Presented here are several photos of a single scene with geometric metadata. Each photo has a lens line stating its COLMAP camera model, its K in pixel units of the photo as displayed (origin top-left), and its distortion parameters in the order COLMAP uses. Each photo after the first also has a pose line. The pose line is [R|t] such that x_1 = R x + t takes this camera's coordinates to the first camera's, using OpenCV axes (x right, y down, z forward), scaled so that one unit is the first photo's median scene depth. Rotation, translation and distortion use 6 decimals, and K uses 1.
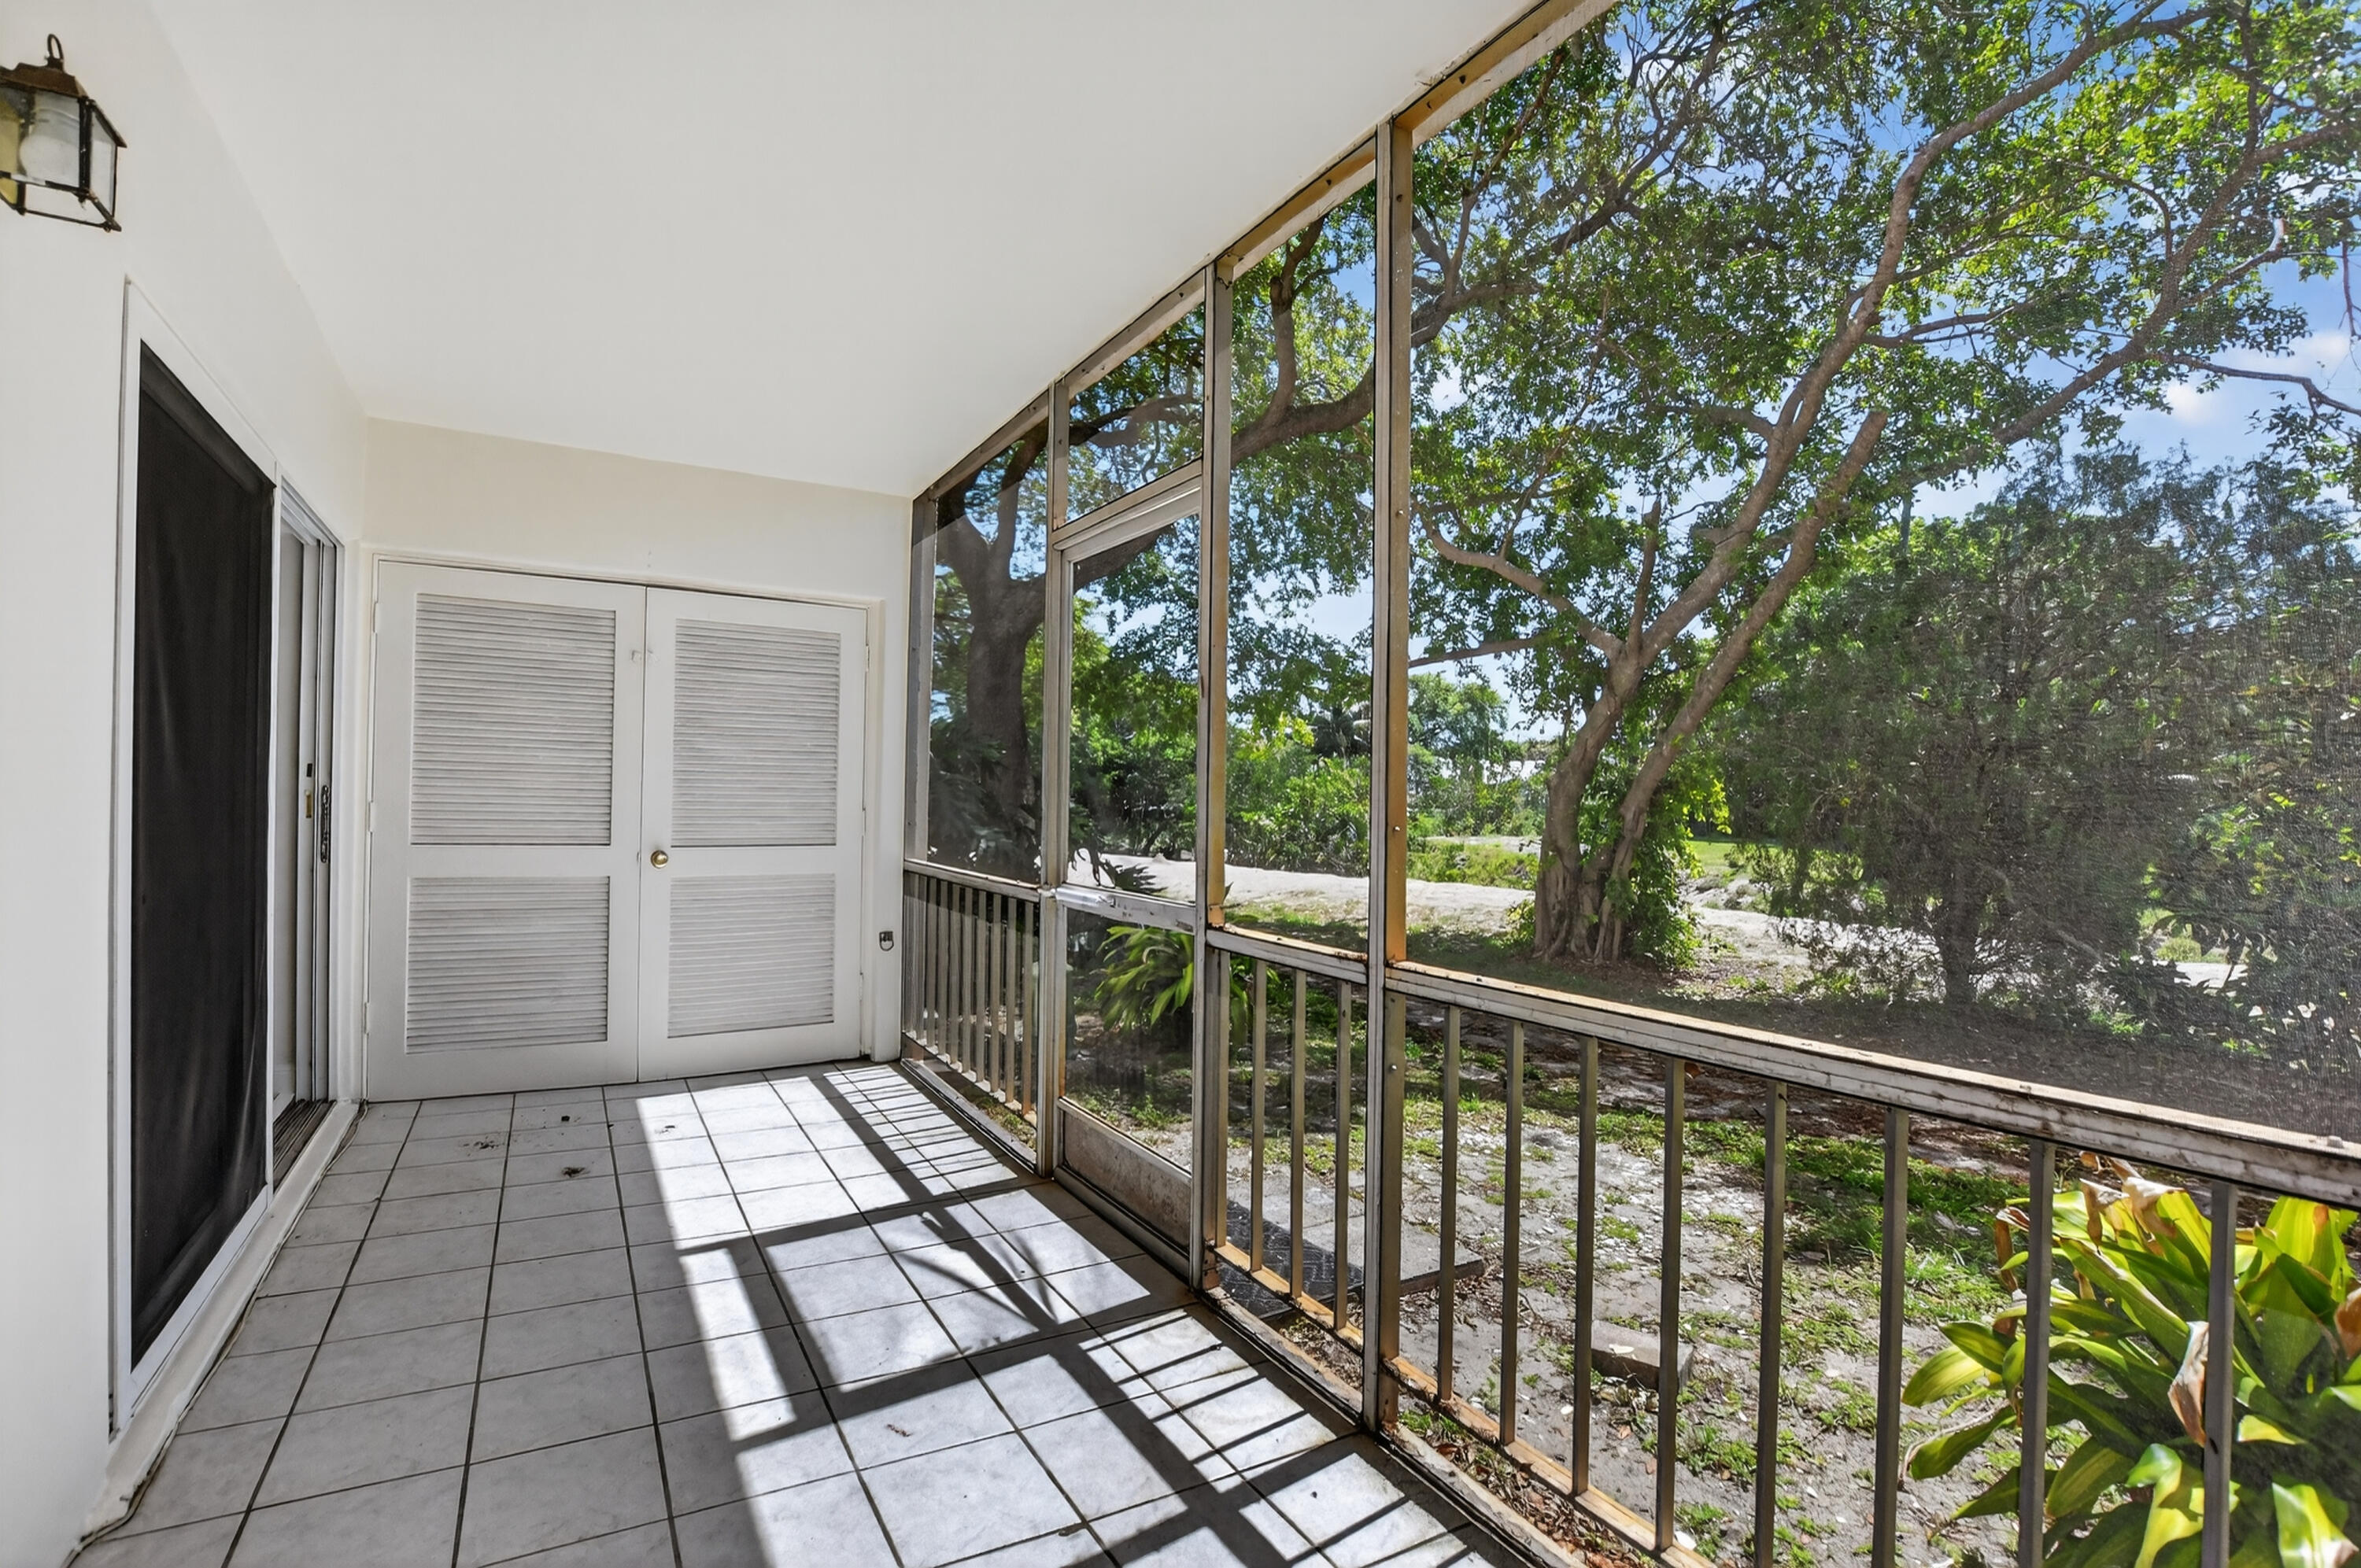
lens RADIAL K [[1113.3, 0, 1177.4], [0, 1113.3, 783.4], [0, 0, 1]] dist [-0.024959, 0.000012]
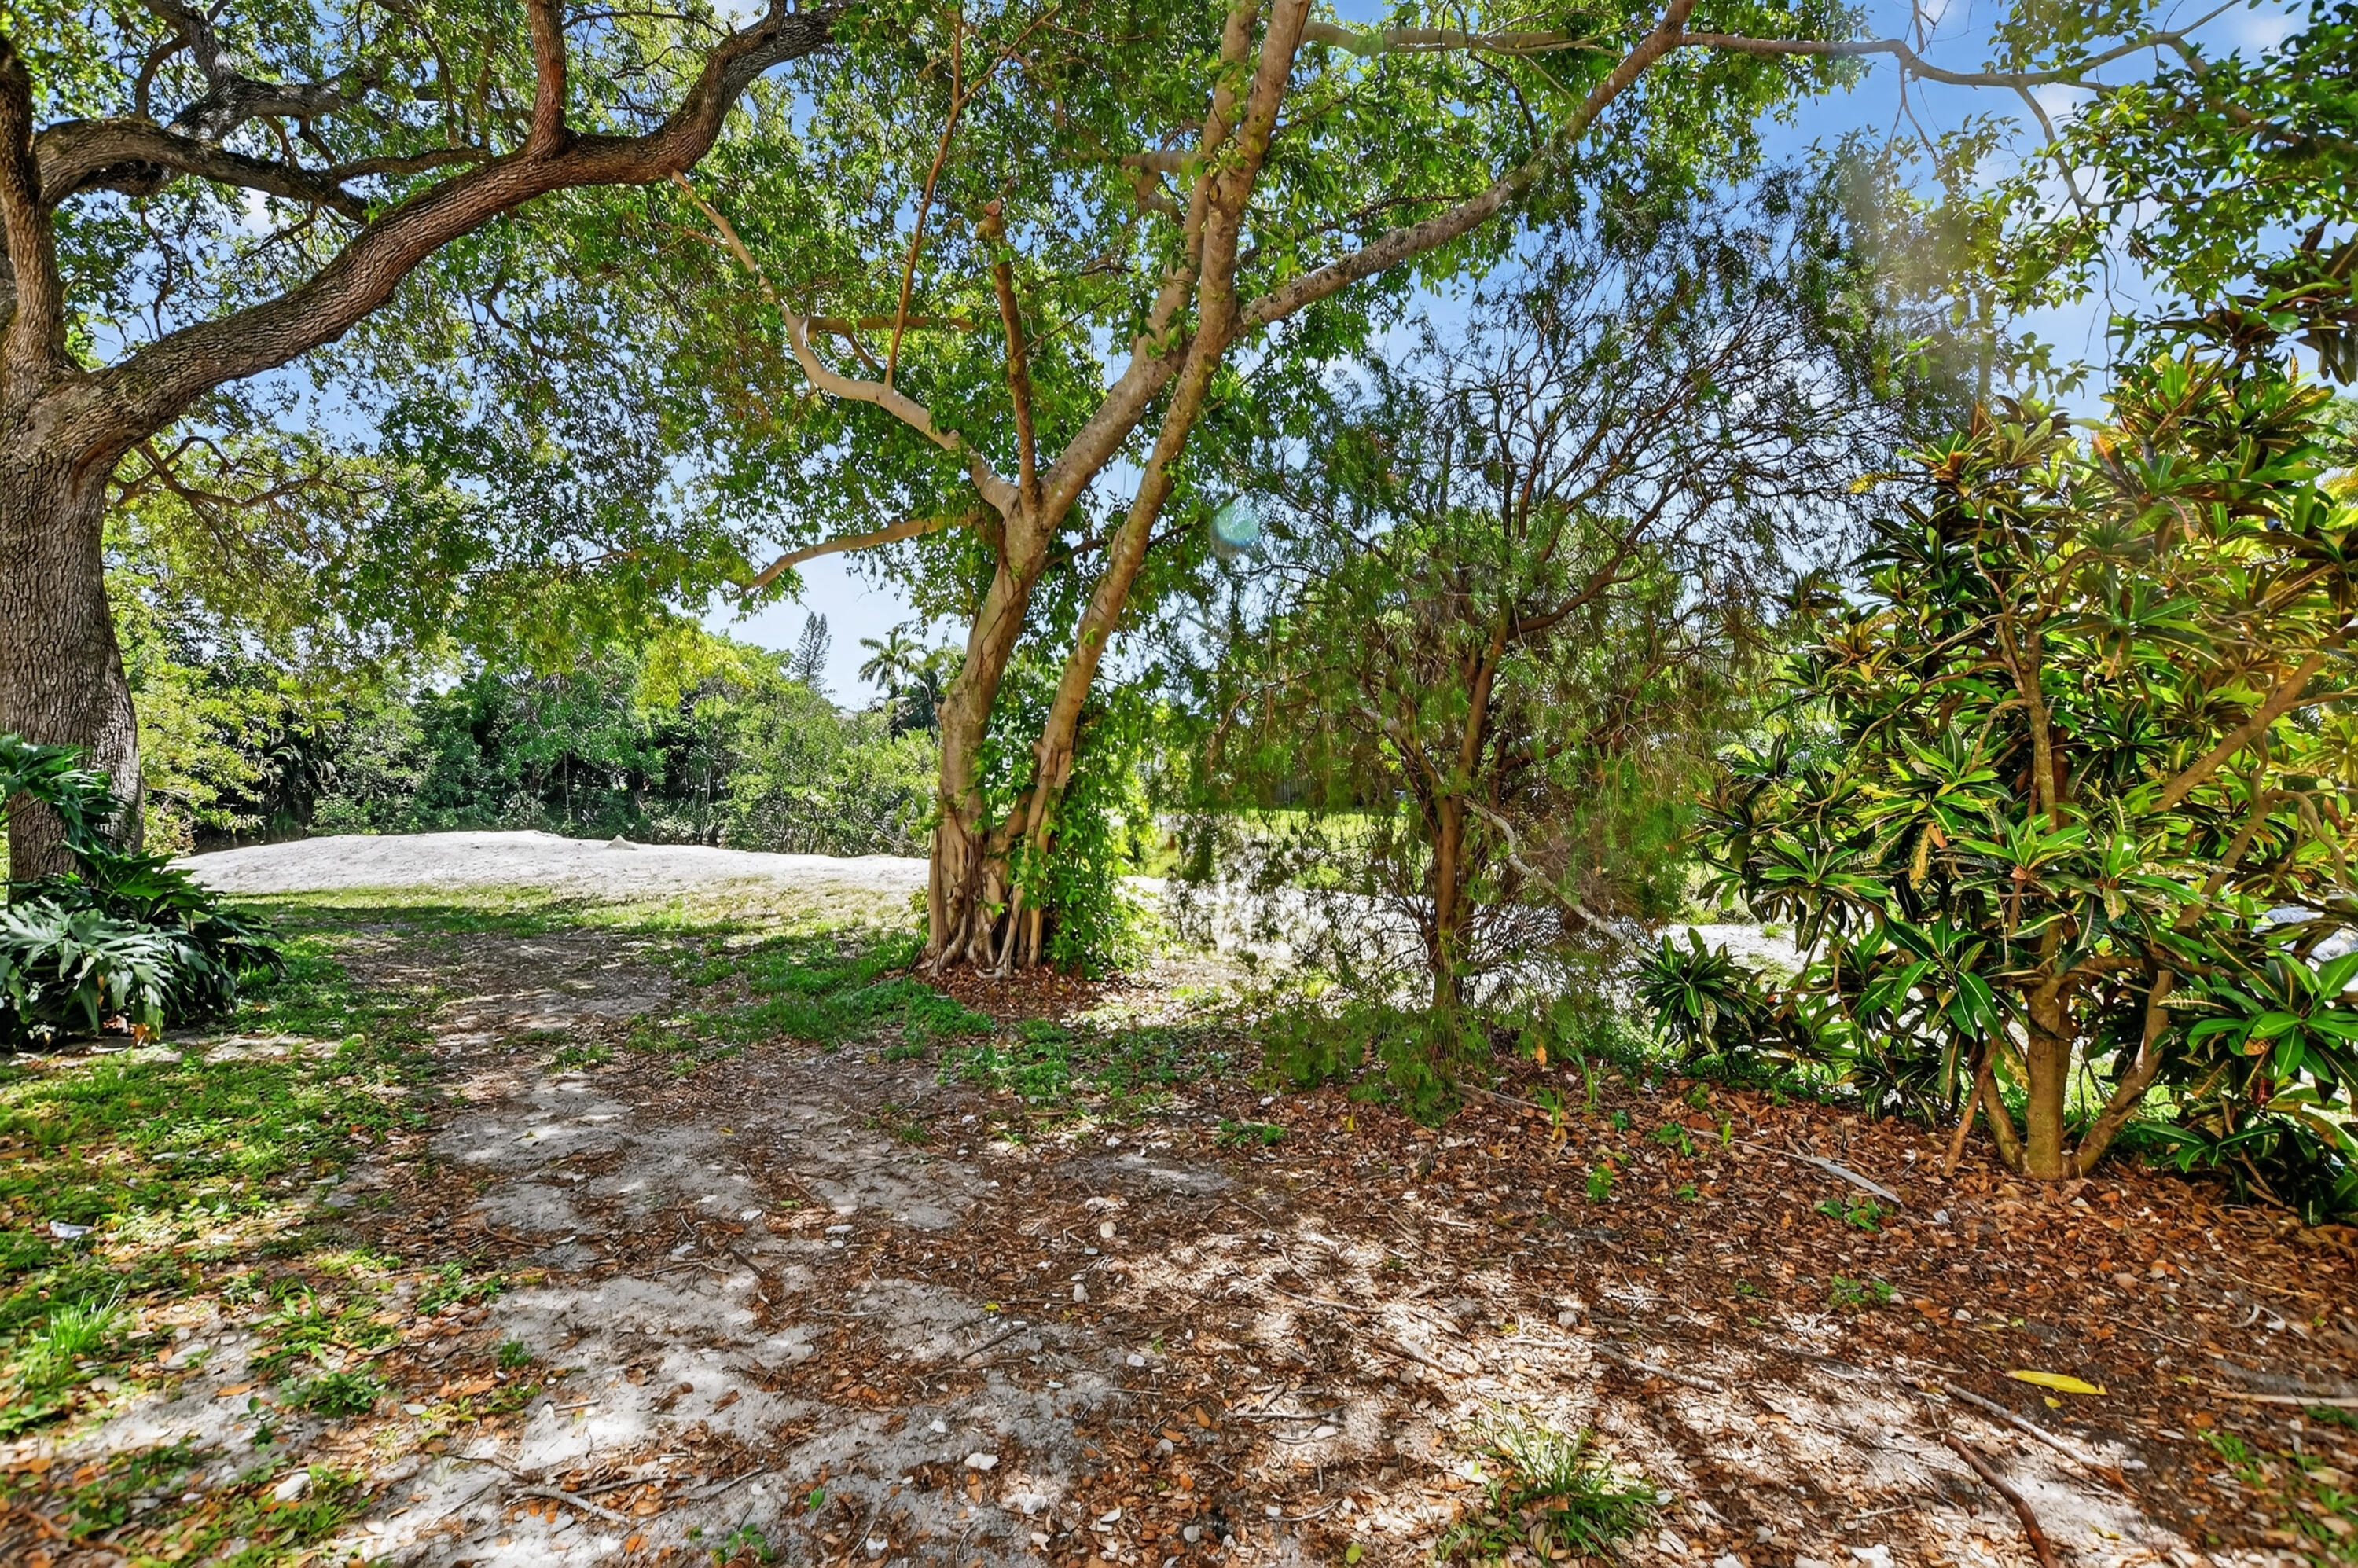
lens RADIAL K [[1112.1, 0, 1183.6], [0, 1112.1, 787.2], [0, 0, 1]] dist [-0.024959, 0.000012]
pose [[0.943933, -0.015690, 0.329764, 0.335435], [0.008313, 0.999683, 0.023767, 0.042220], [-0.330033, -0.019693, 0.943764, 0.416824]]
